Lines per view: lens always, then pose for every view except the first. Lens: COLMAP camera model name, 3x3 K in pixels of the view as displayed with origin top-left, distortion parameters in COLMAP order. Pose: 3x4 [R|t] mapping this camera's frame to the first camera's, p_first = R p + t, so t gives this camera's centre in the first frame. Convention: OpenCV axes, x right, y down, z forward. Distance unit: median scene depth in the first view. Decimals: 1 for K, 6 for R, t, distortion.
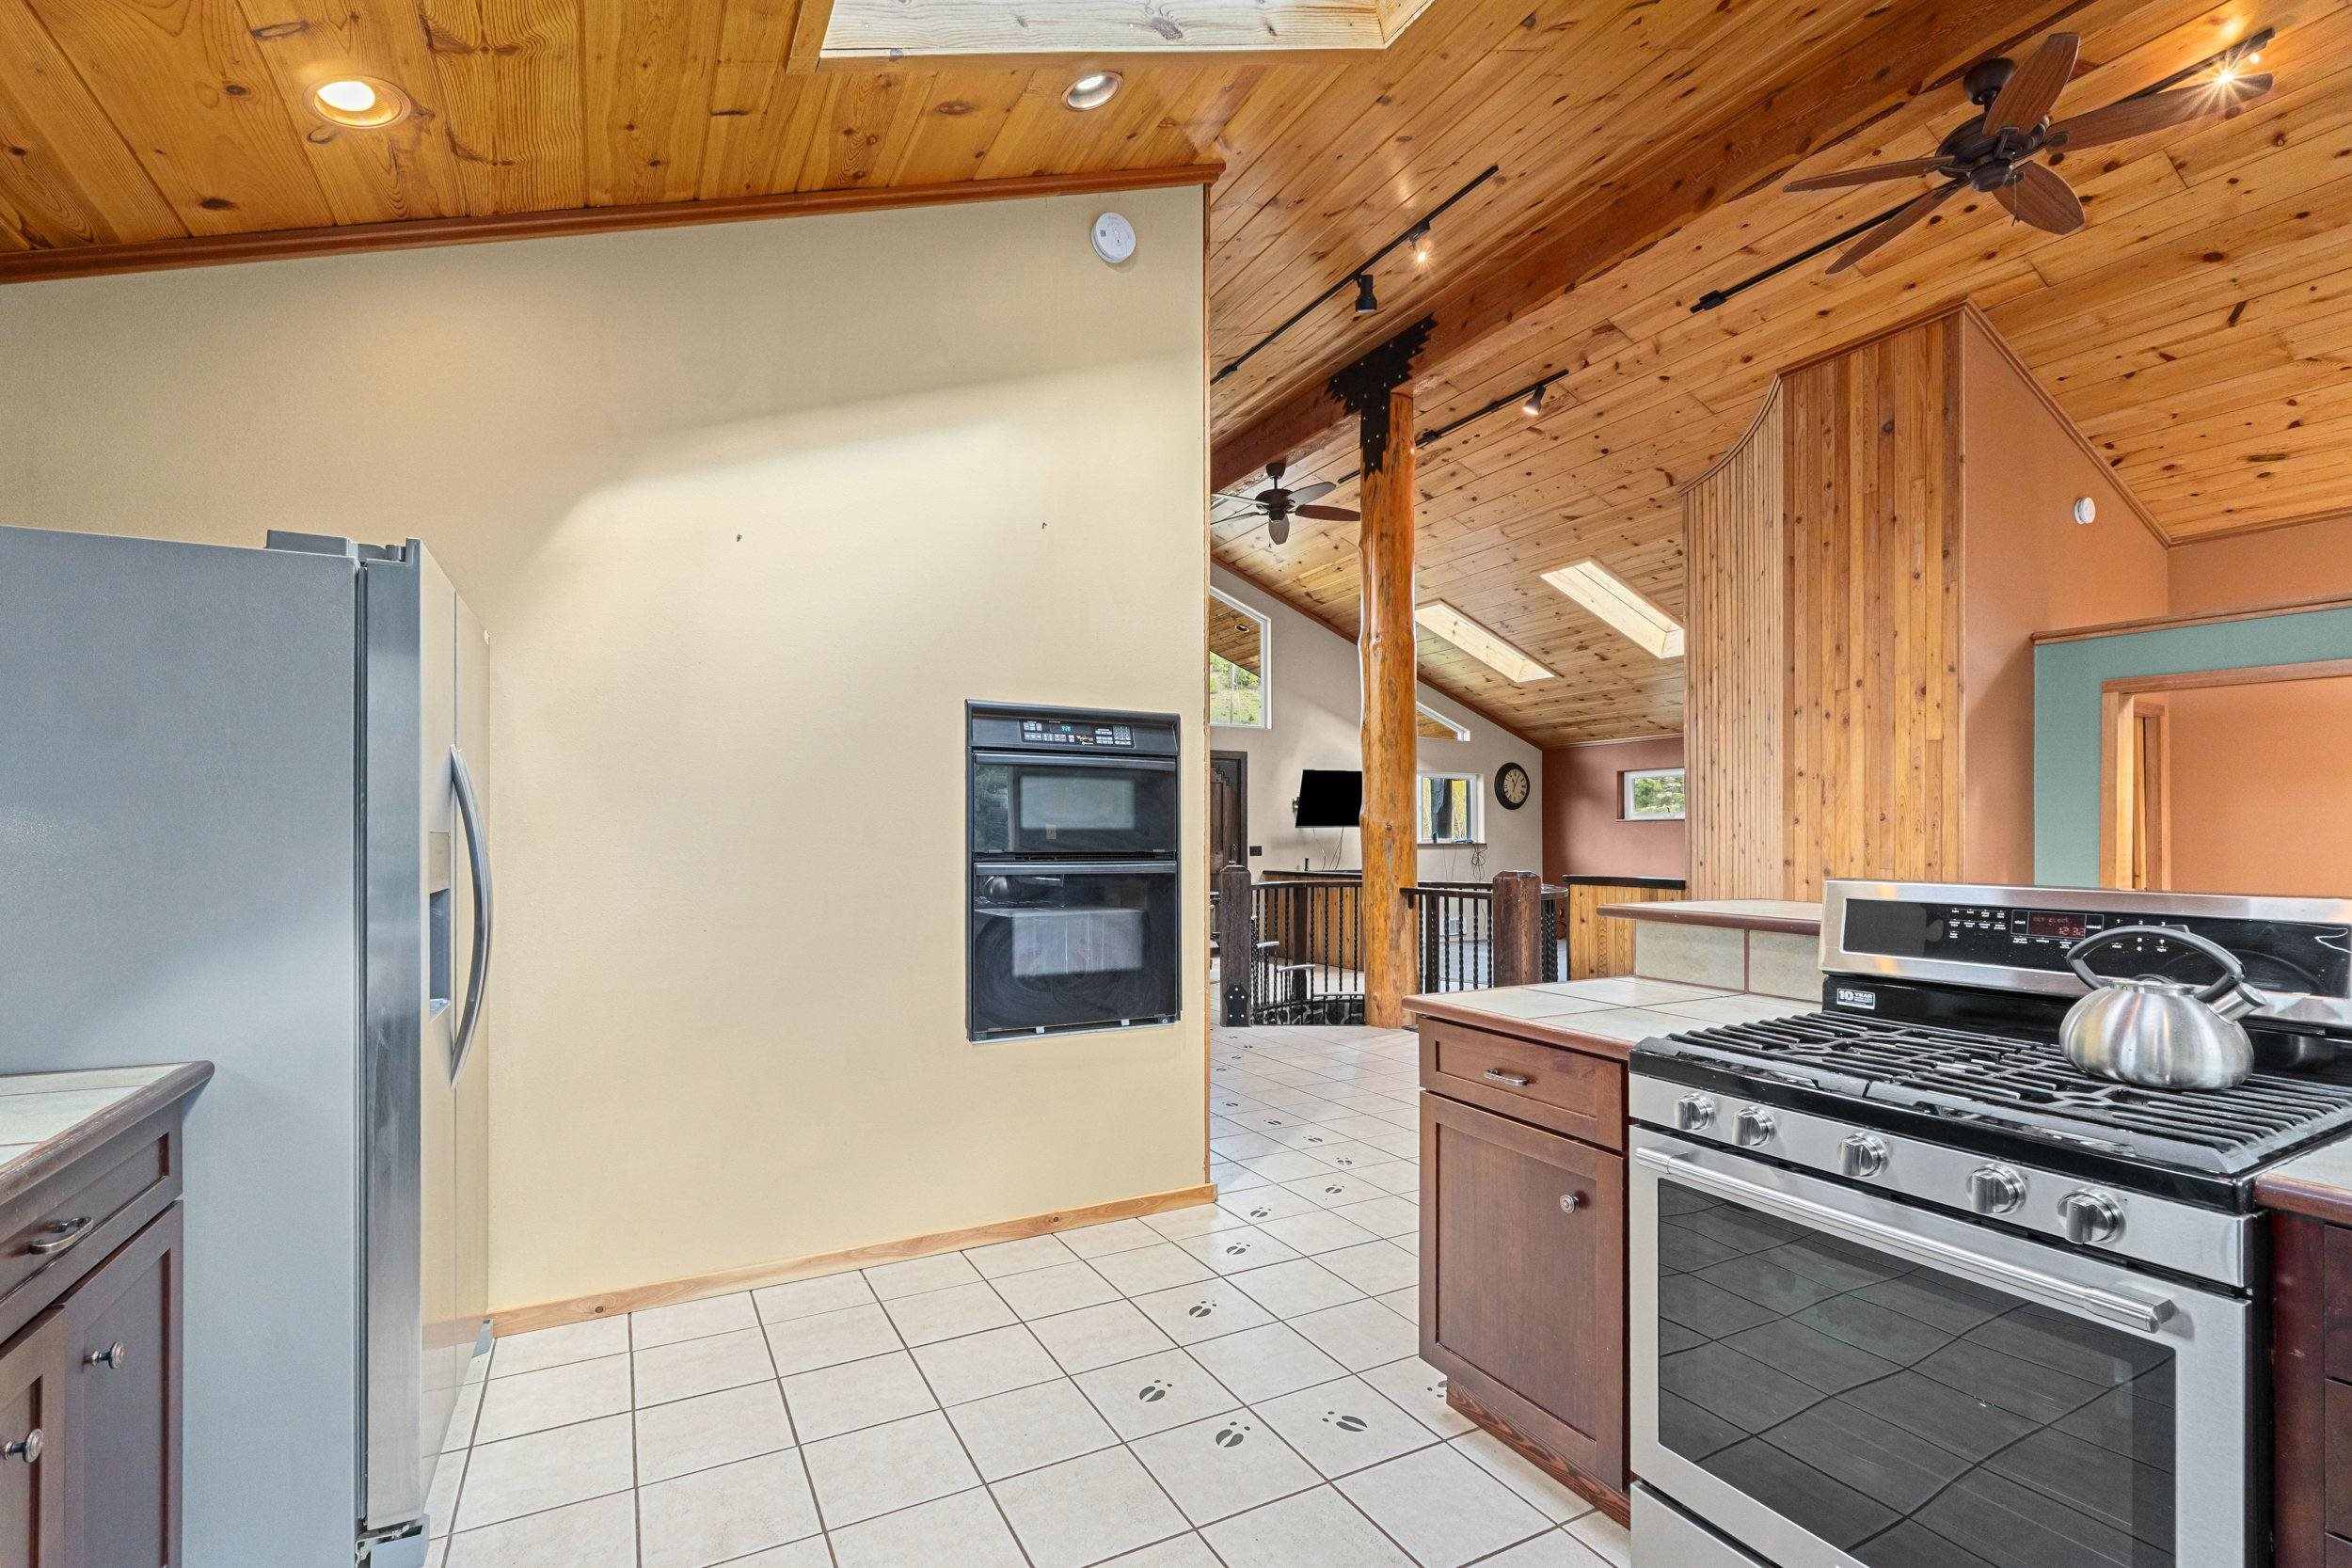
lens RADIAL K [[1039.9, 0, 1173.0], [0, 1039.9, 818.0], [0, 0, 1]] dist [-0.007388, 0.000580]
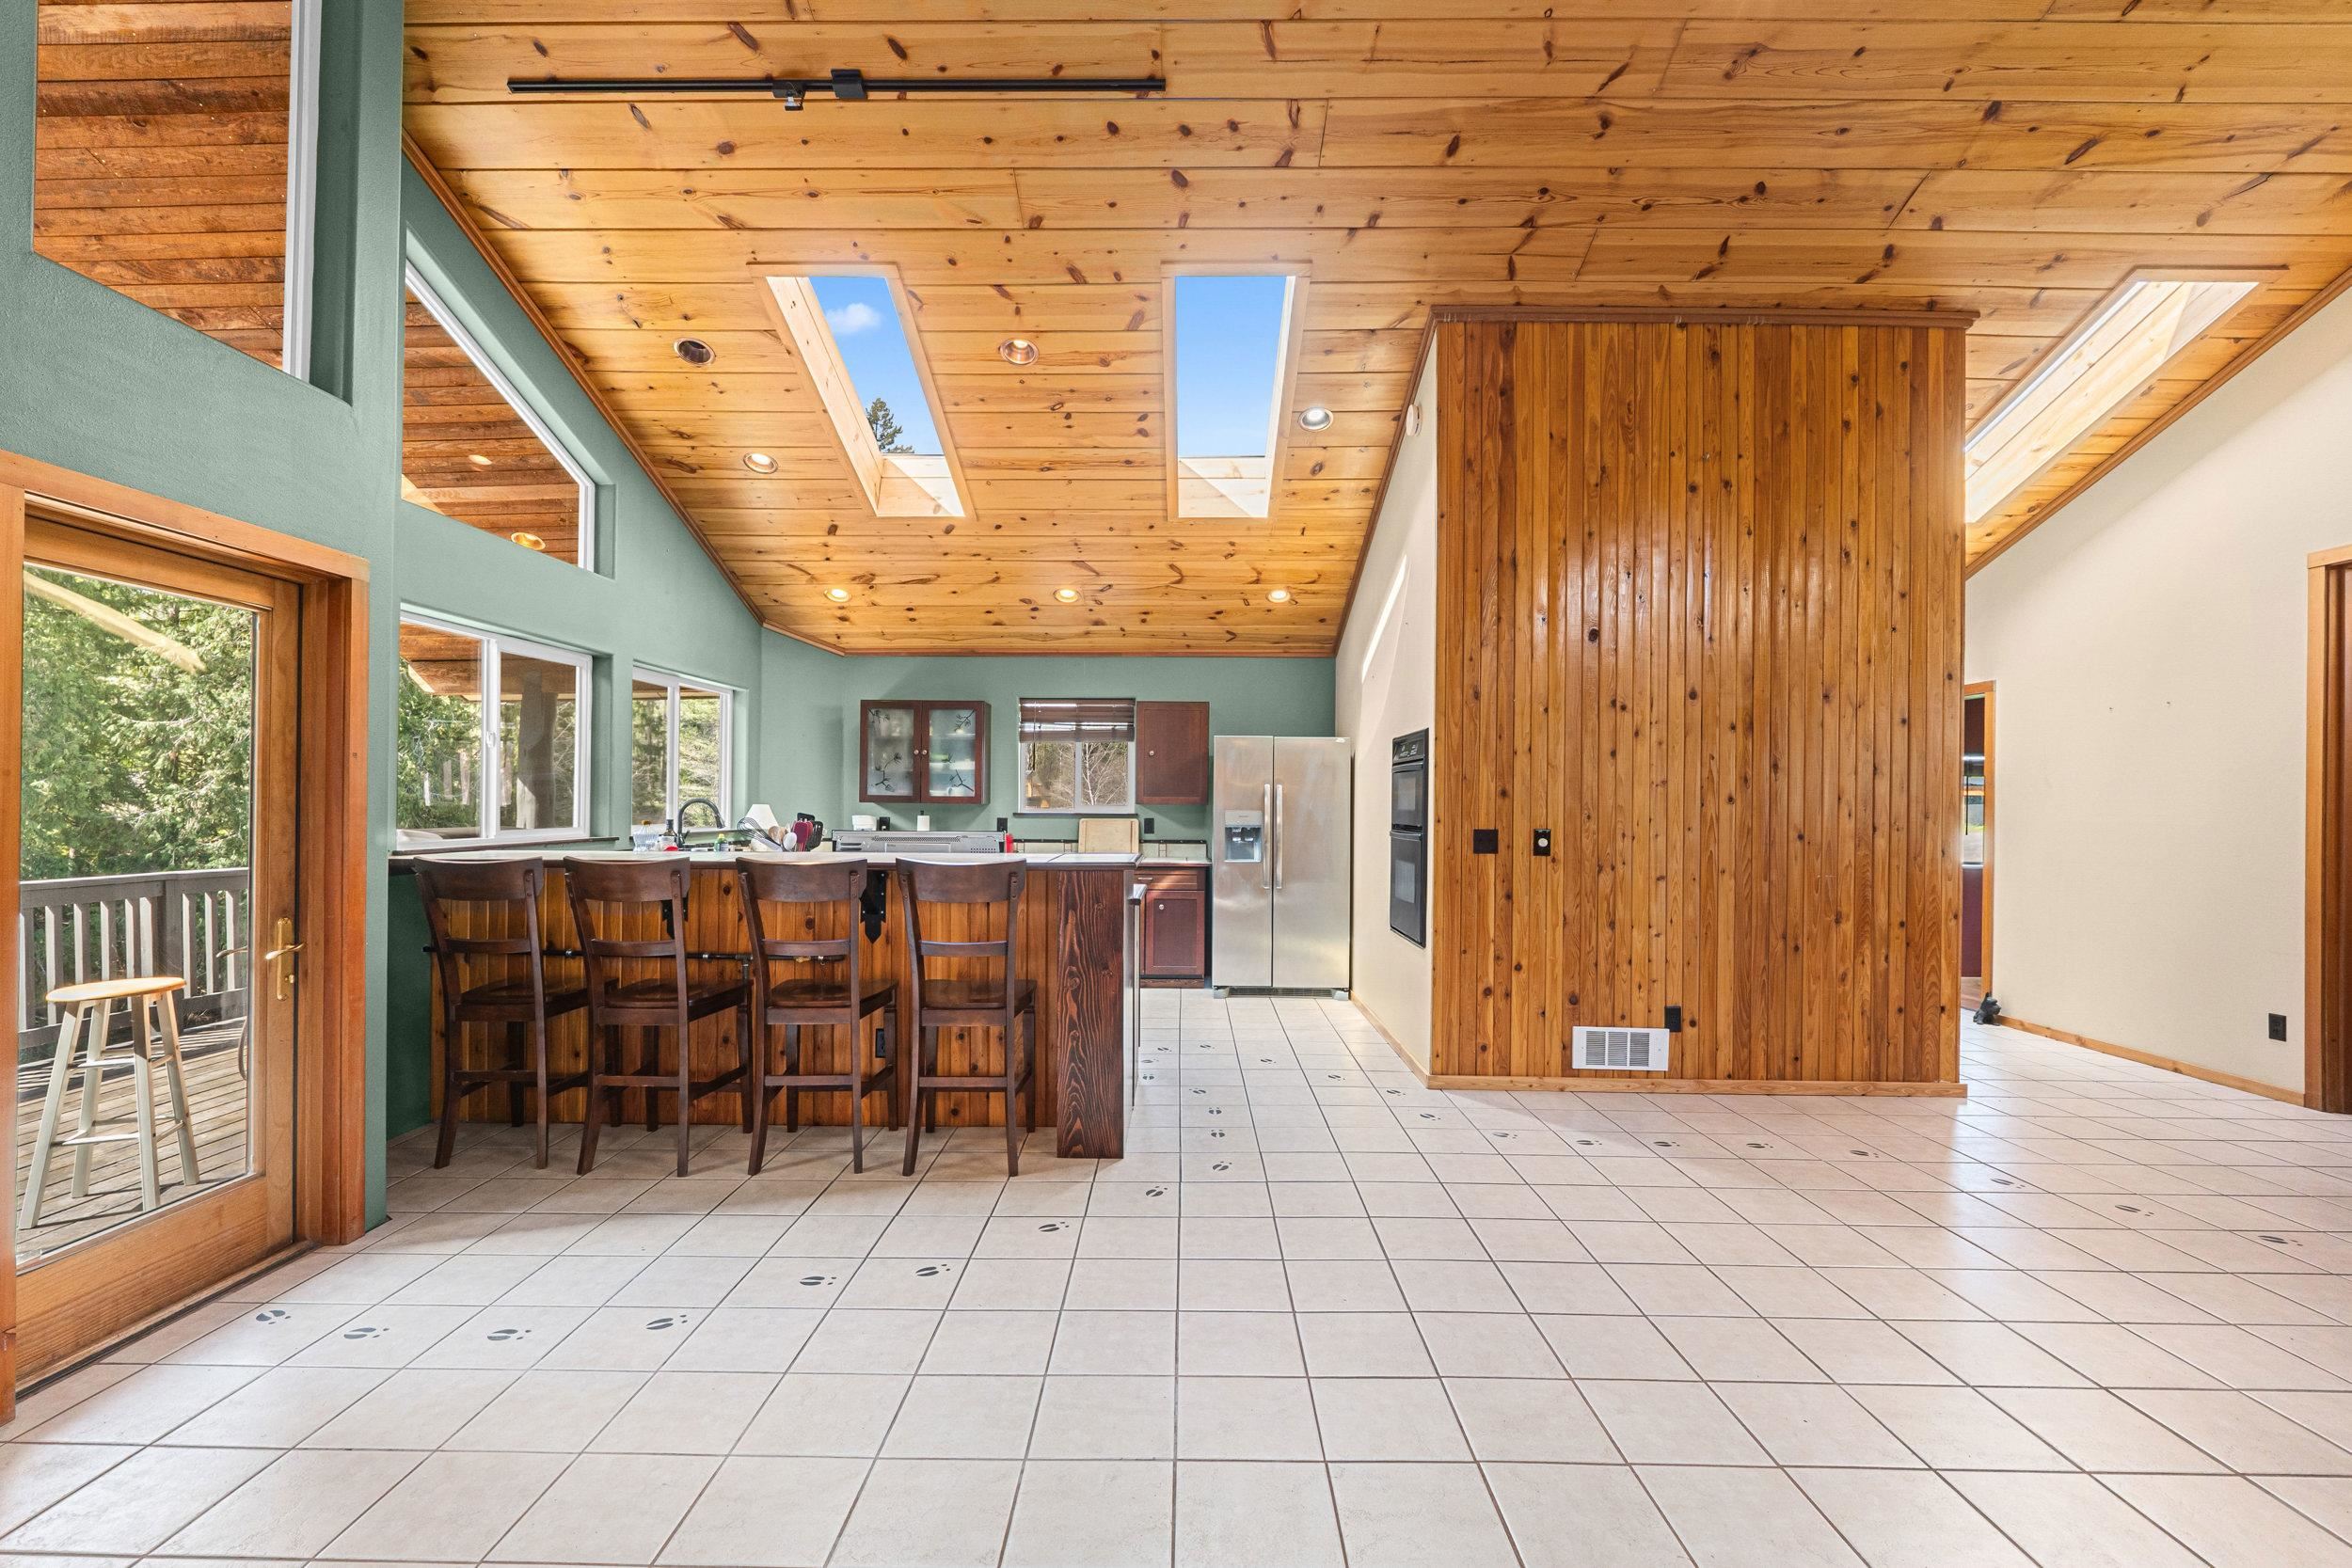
lens RADIAL K [[1039.9, 0, 1169.6], [0, 1039.9, 787.9], [0, 0, 1]] dist [-0.007388, 0.000580]
pose [[-0.490729, -0.021086, -0.871057, 0.791356], [0.006048, 0.999601, -0.027605, 0.009702], [0.871291, -0.018815, -0.490406, 0.788098]]
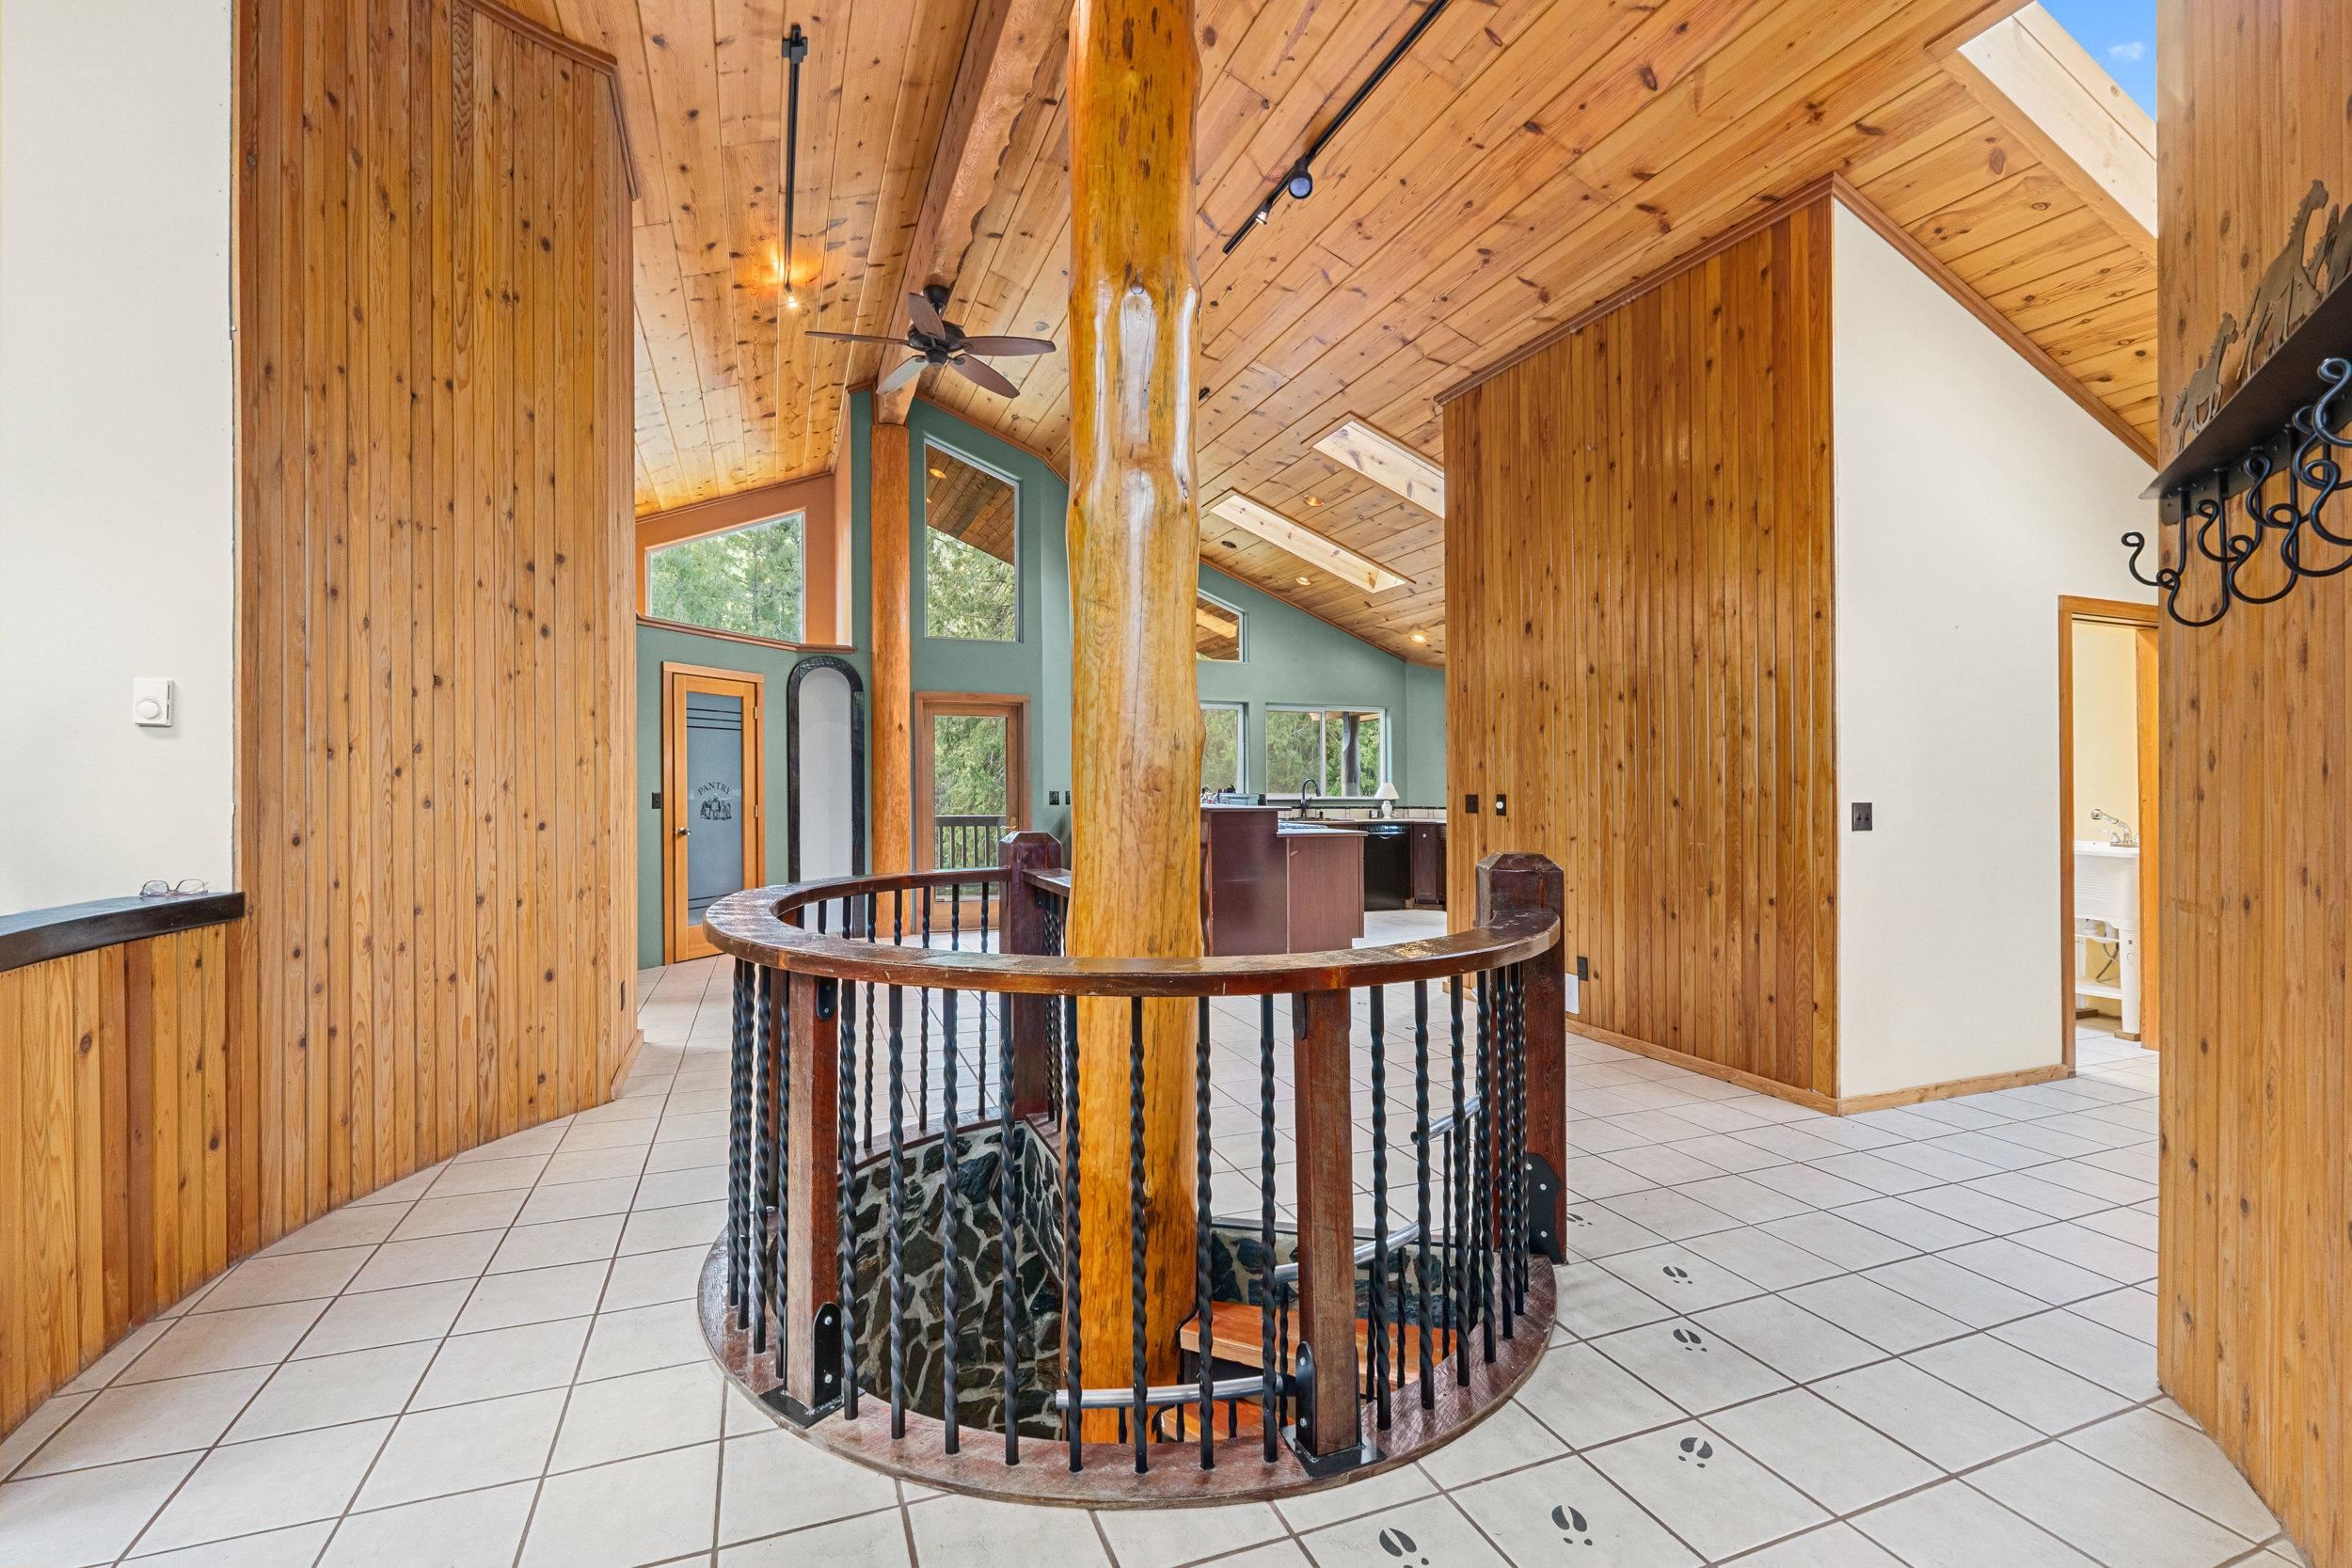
lens RADIAL K [[1039.9, 0, 1158.5], [0, 1039.9, 766.6], [0, 0, 1]] dist [-0.007388, 0.000580]
pose [[-0.990725, -0.005500, 0.135768, 0.161466], [-0.010266, 0.999355, -0.034422, 0.031312], [-0.135491, -0.035497, -0.990142, 1.613274]]
